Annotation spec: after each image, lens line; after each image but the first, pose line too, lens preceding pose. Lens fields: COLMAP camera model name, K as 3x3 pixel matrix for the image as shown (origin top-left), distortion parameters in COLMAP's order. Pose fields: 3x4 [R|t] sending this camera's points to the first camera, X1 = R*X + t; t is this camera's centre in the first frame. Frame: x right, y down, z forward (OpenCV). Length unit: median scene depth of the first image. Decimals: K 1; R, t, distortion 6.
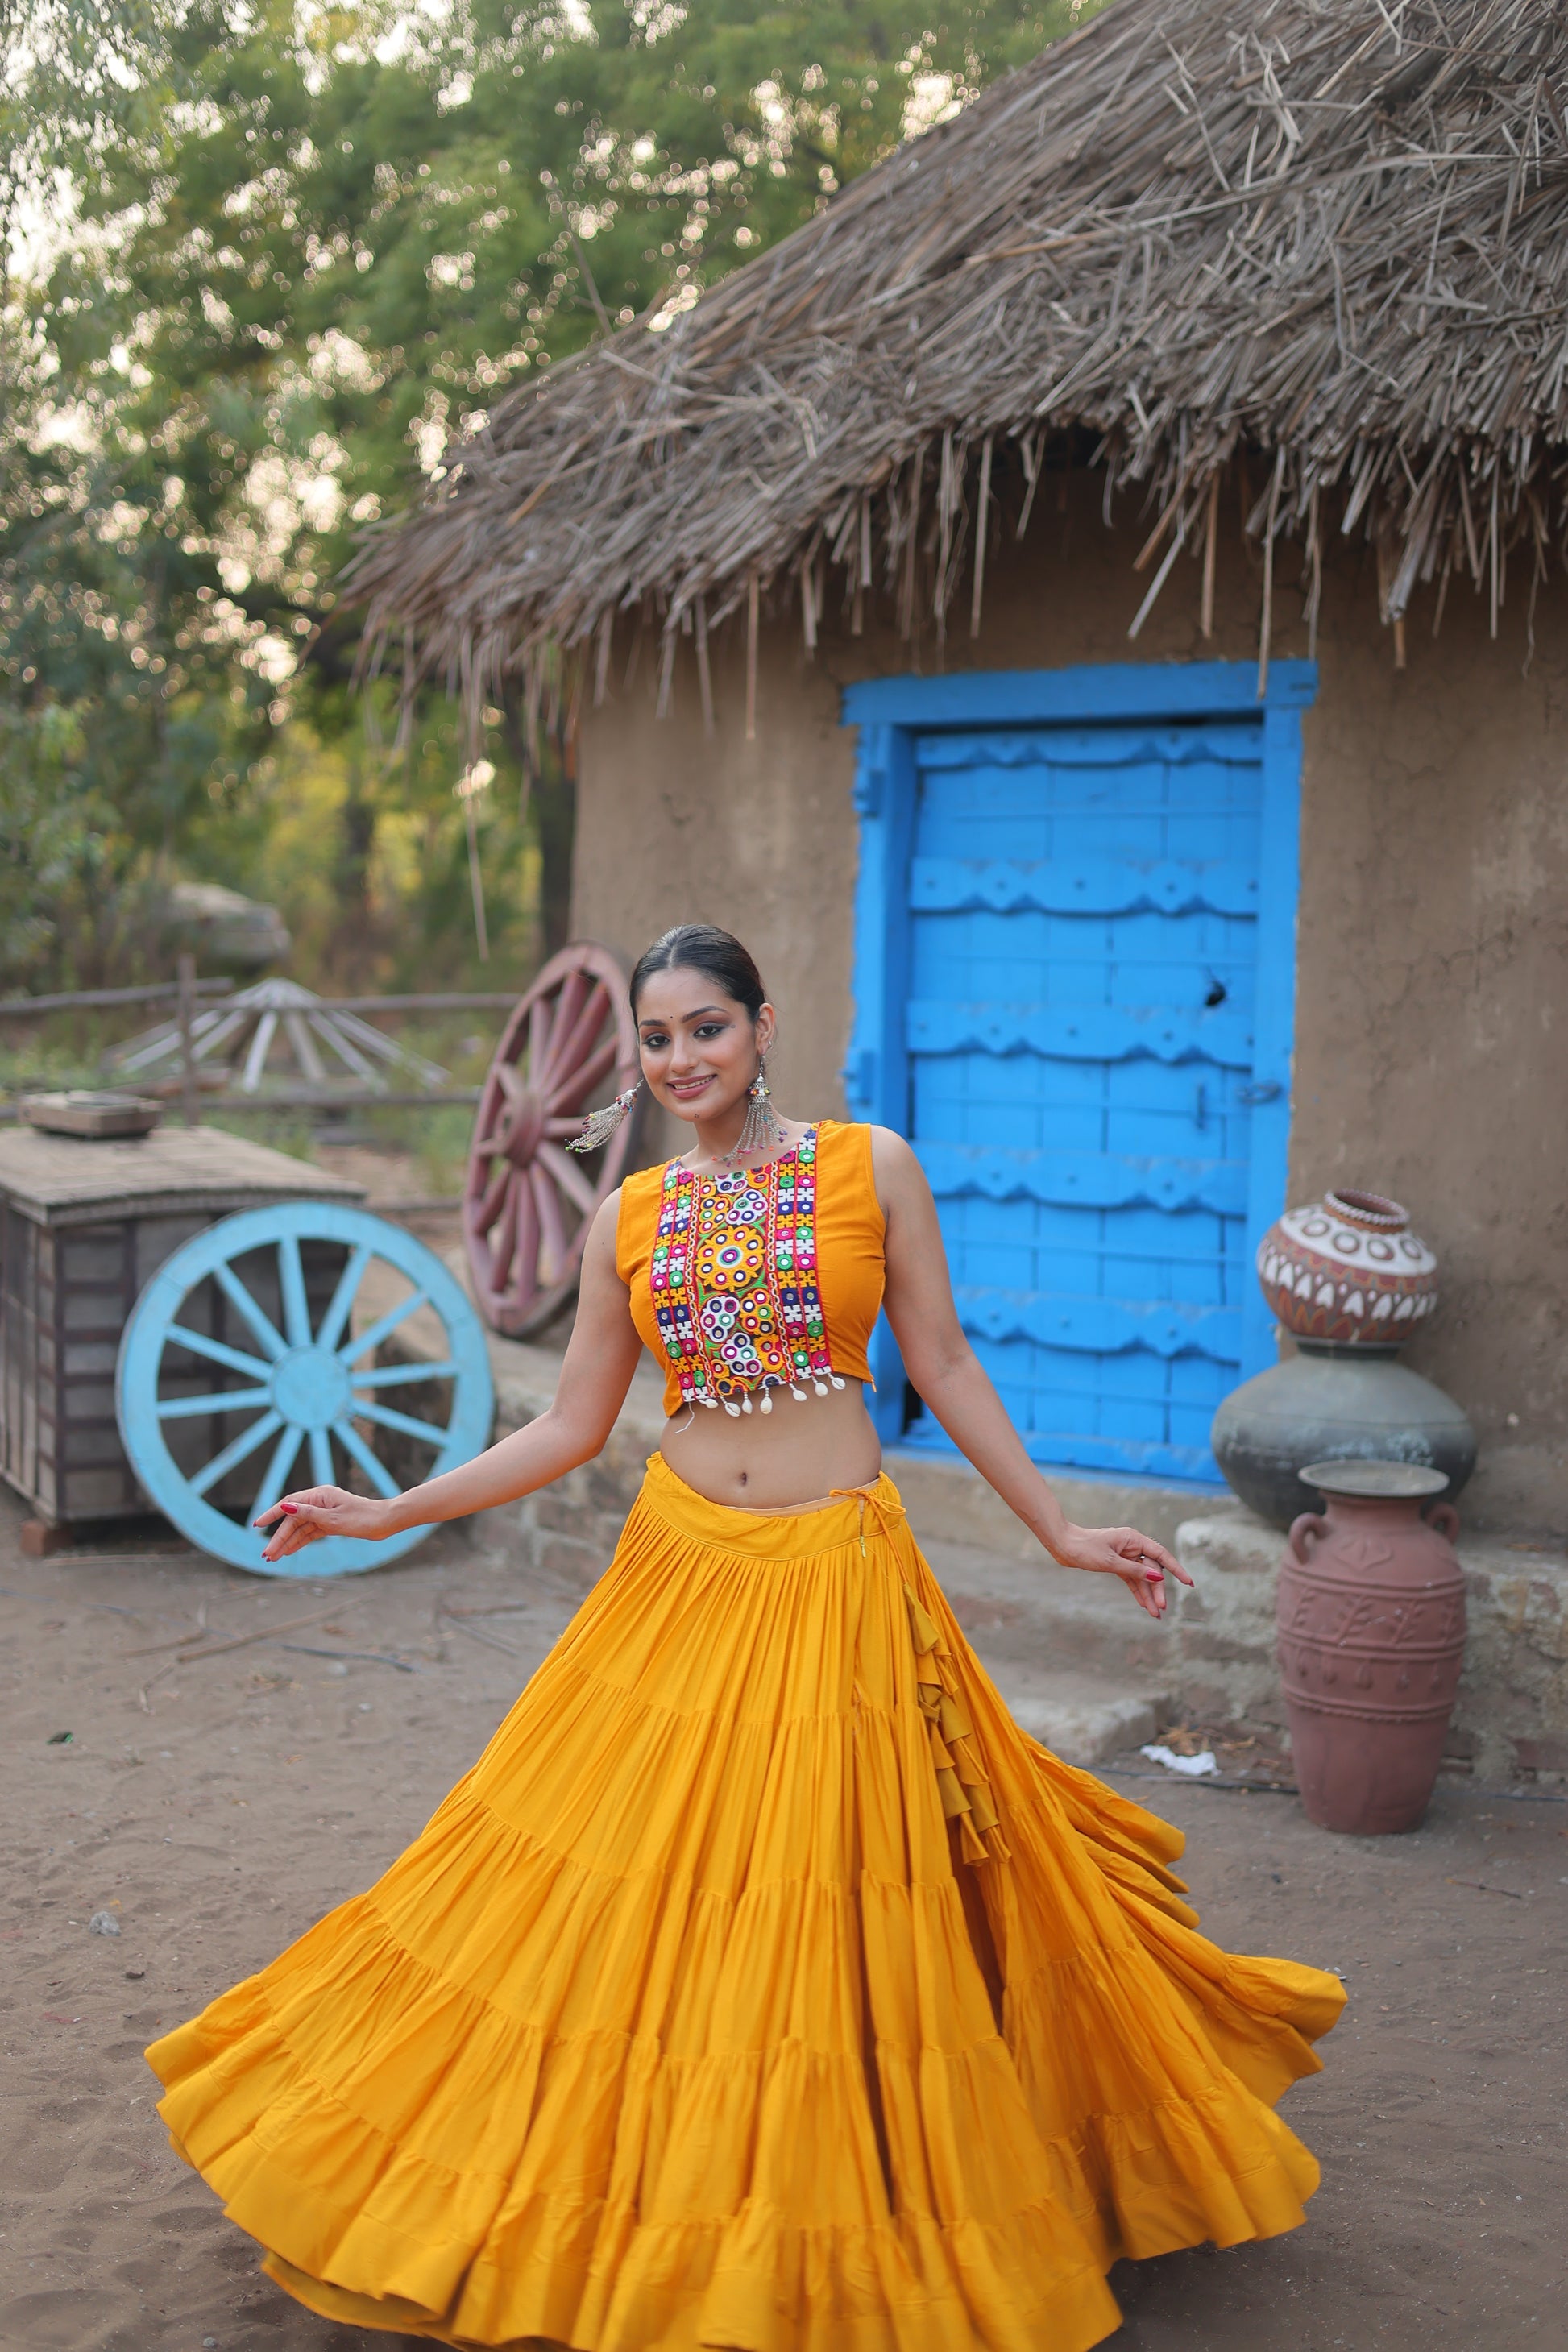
lens RADIAL K [[3367.8, 0, 803.7], [0, 3367.8, 1218.9], [0, 0, 1]] dist [0.063366, -0.302528]
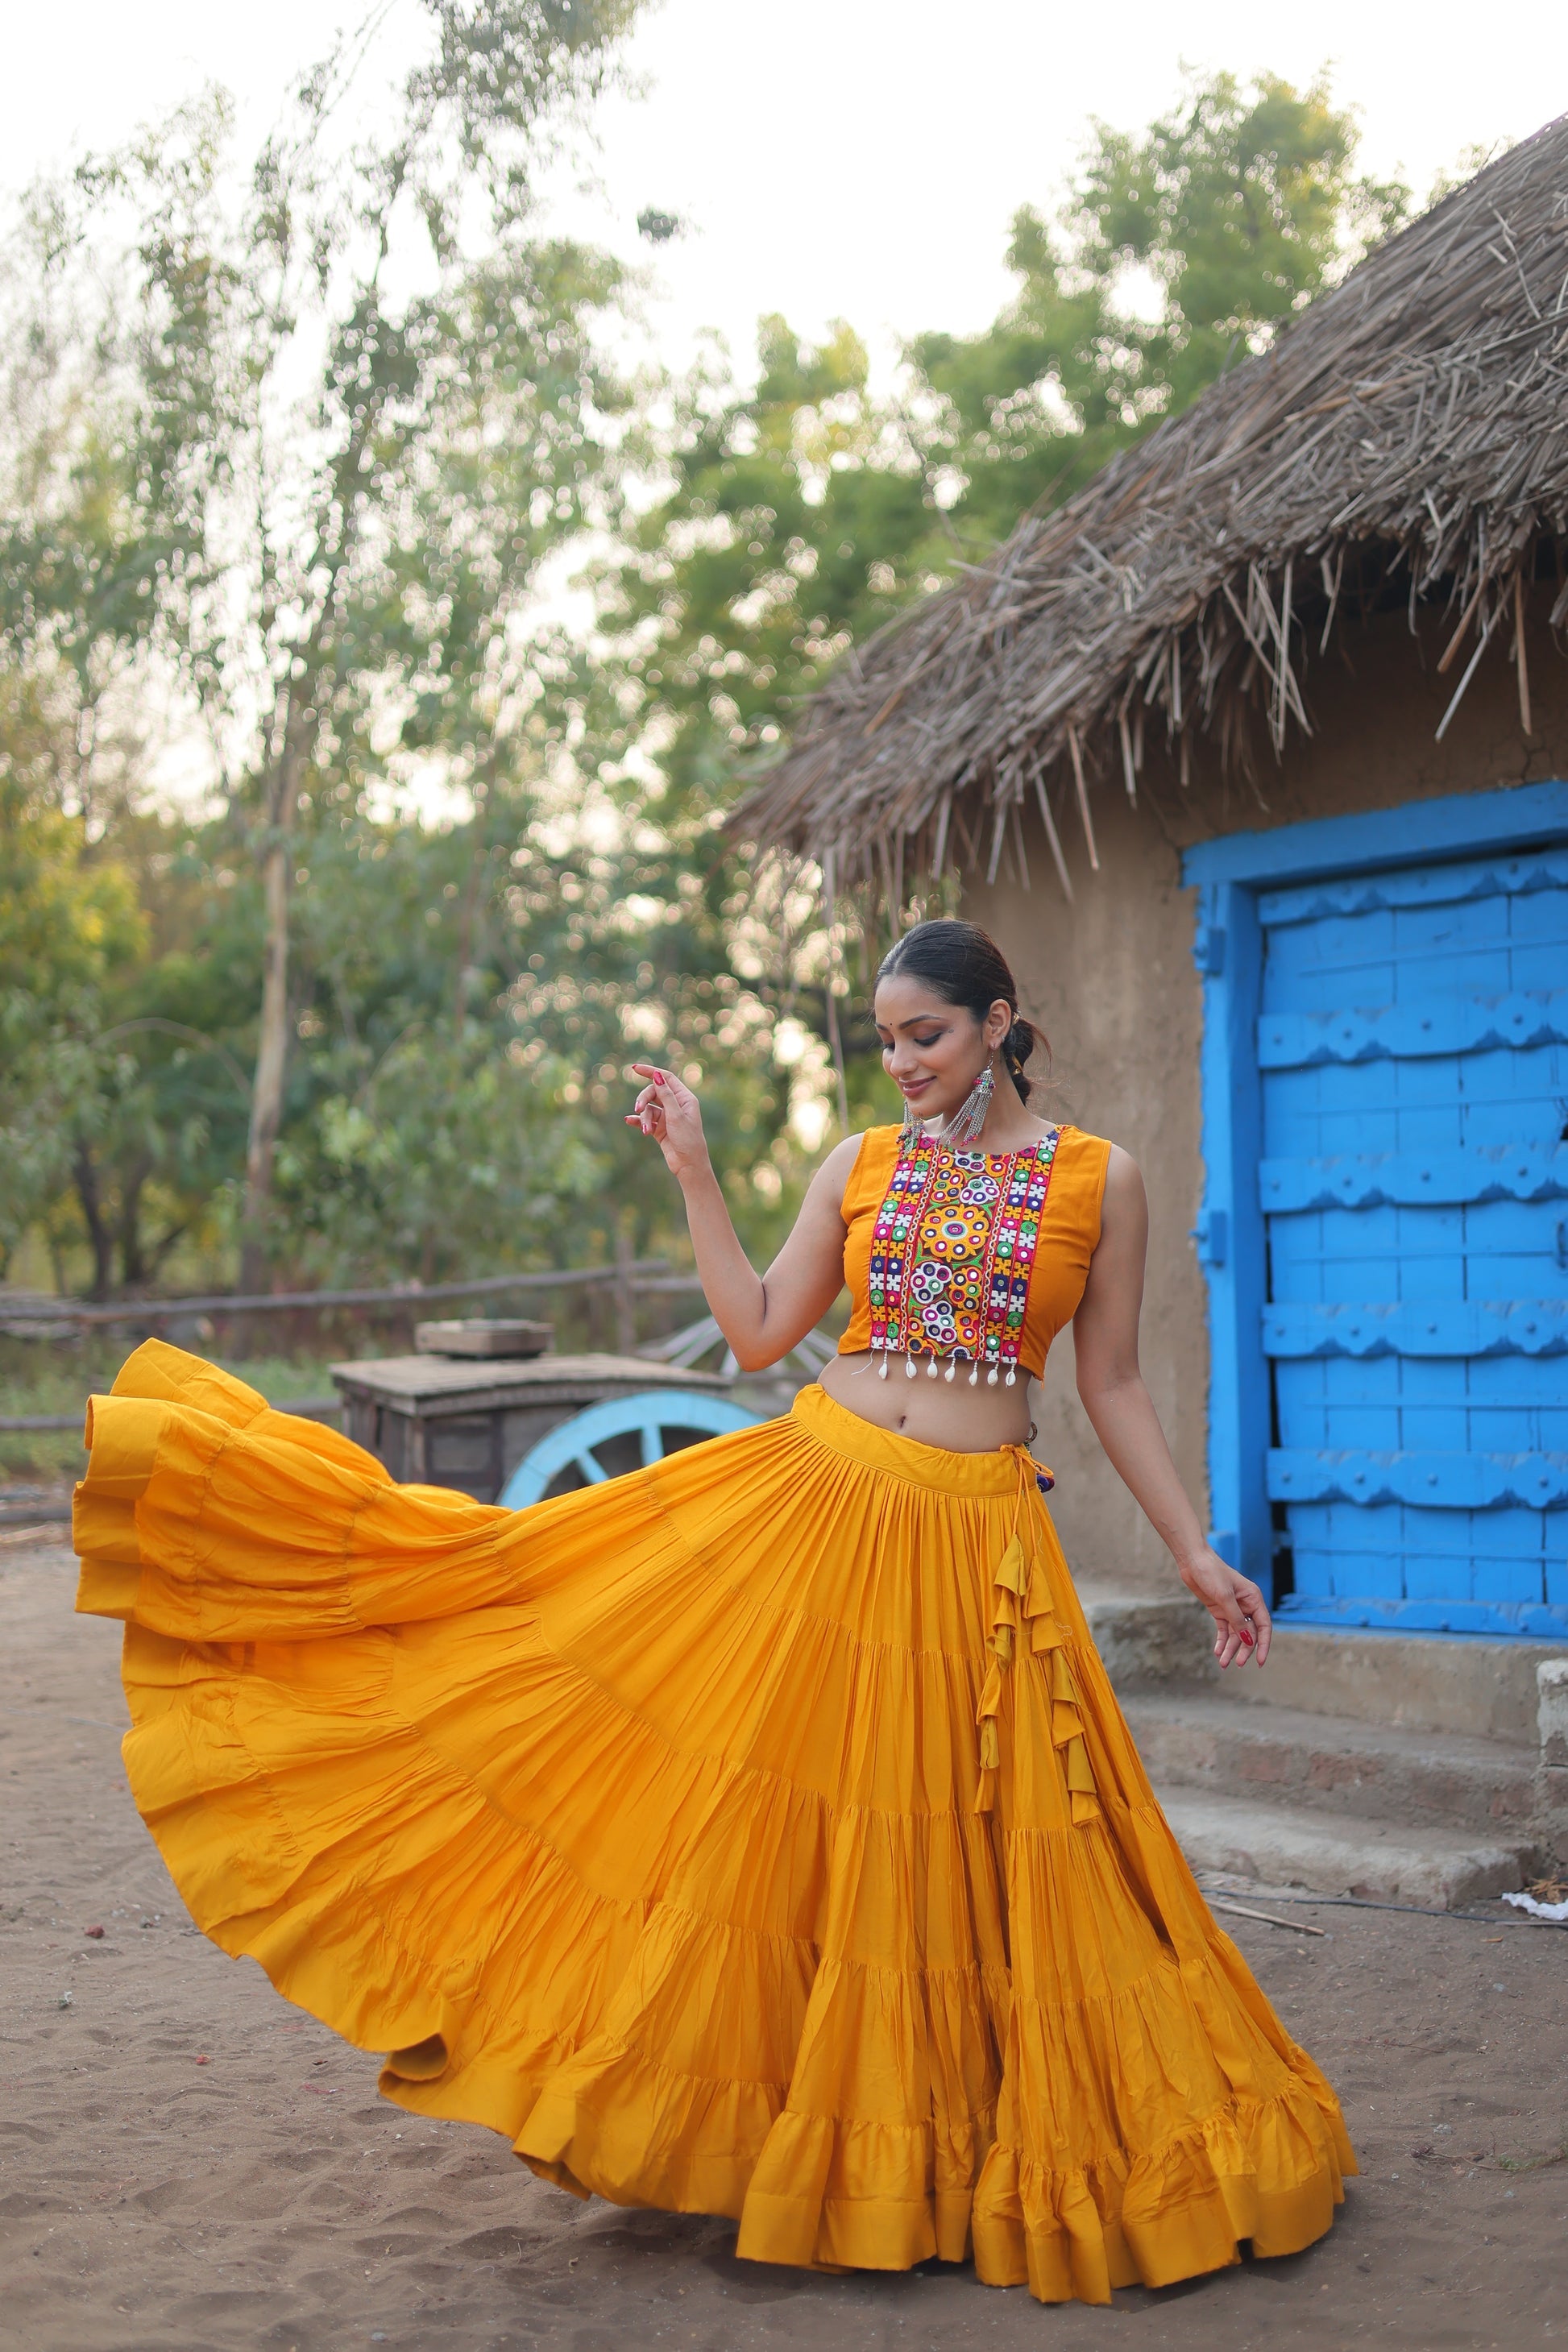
lens RADIAL K [[3359.3, 0, 740.1], [0, 3359.3, 1214.9], [0, 0, 1]] dist [0.067716, -0.312219]
pose [[0.982761, -0.038654, -0.180796, 0.062971], [0.015918, 0.991959, -0.125553, 0.076528], [0.184195, 0.120511, 0.975474, 0.021696]]
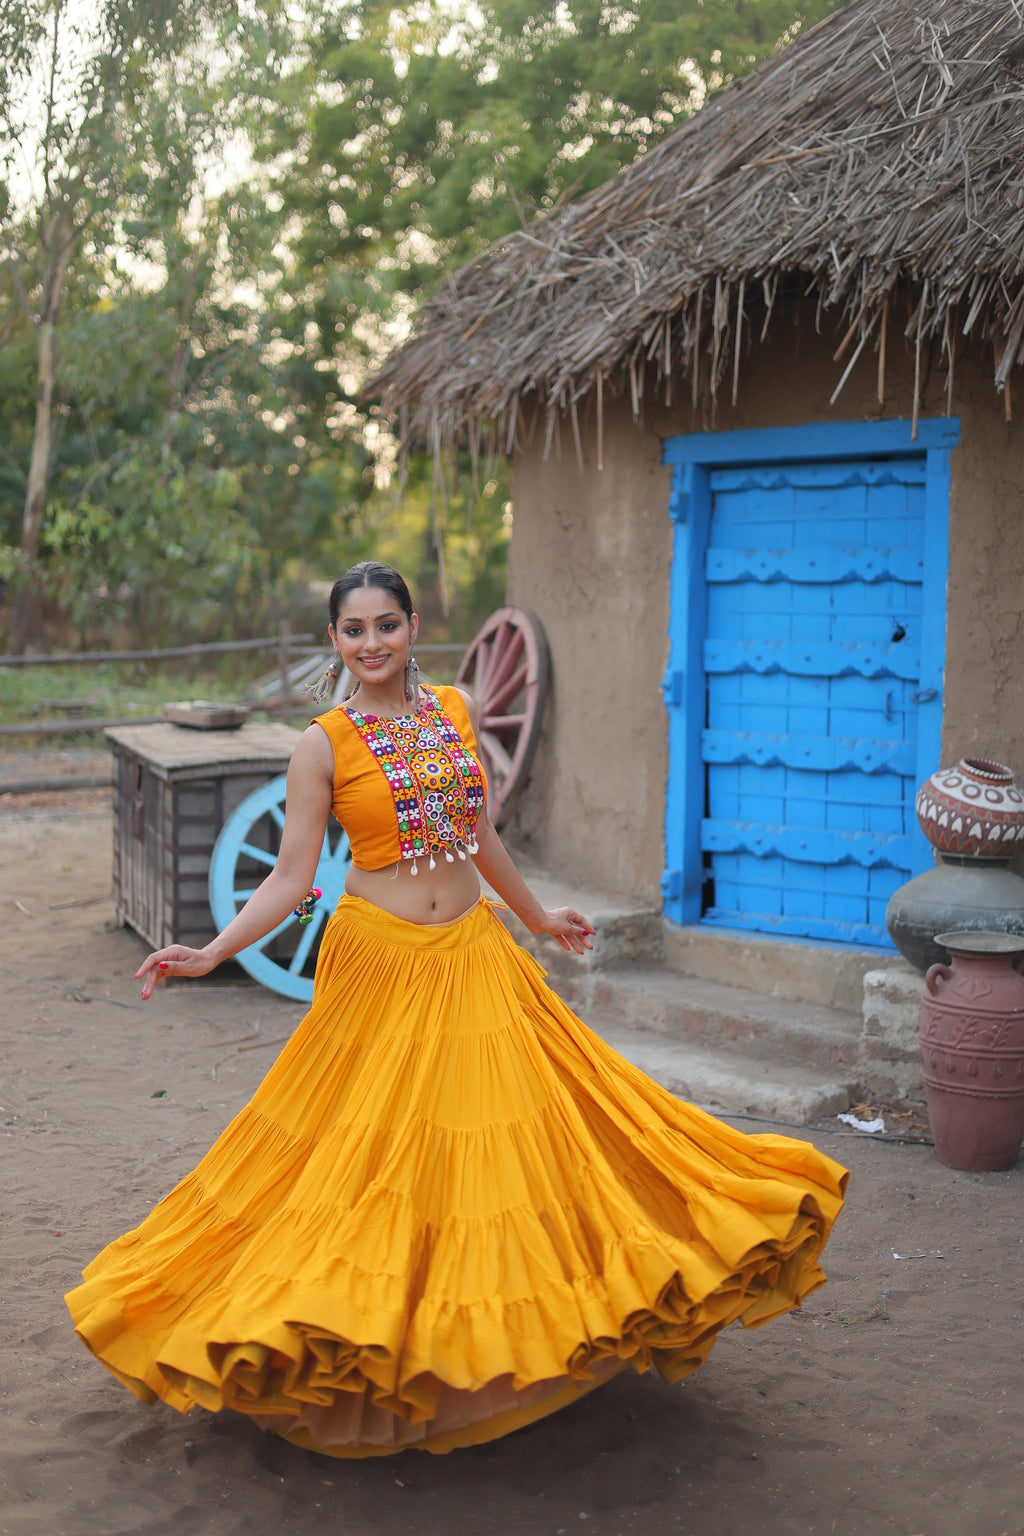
lens RADIAL K [[2196.0, 0, 490.9], [0, 2196.0, 771.4], [0, 0, 1]] dist [0.065107, -0.290623]
pose [[0.993992, 0.003425, -0.109403, 0.047449], [-0.004909, 0.999899, -0.013300, 0.011441], [0.109346, 0.013757, 0.993909, -0.027648]]
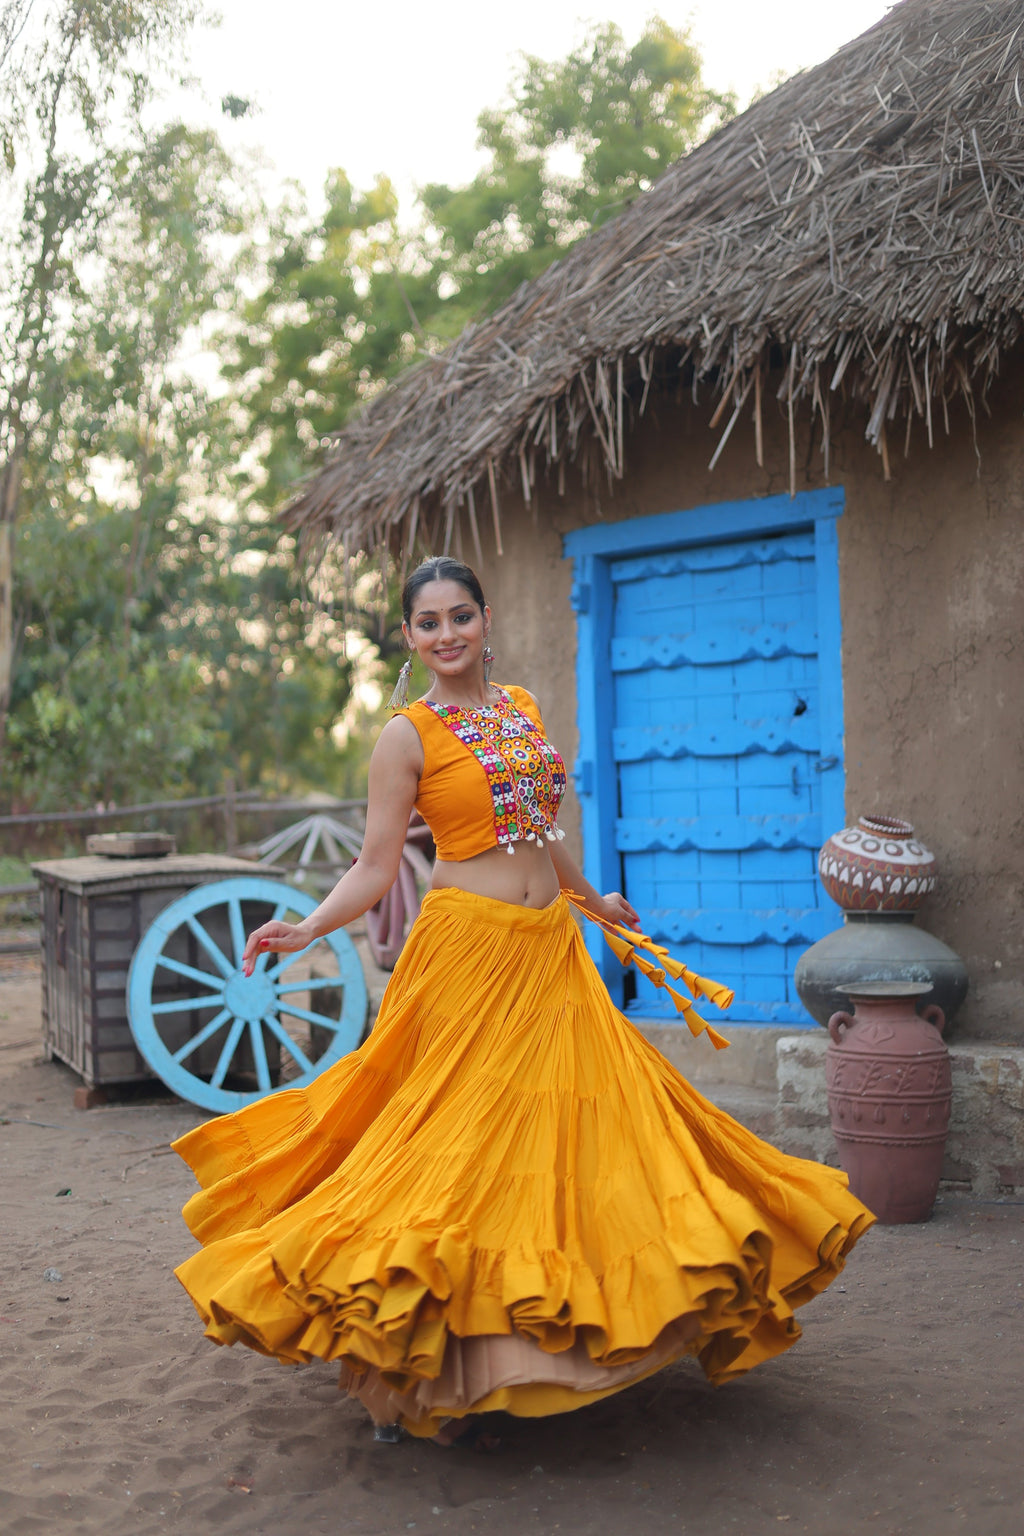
lens RADIAL K [[2196.6, 0, 479.7], [0, 2196.6, 771.5], [0, 0, 1]] dist [0.048584, -0.295693]
pose [[0.992483, -0.047577, -0.112754, 0.089863], [0.034432, 0.992677, -0.115789, 0.076301], [0.117437, 0.111036, 0.986853, -0.014567]]
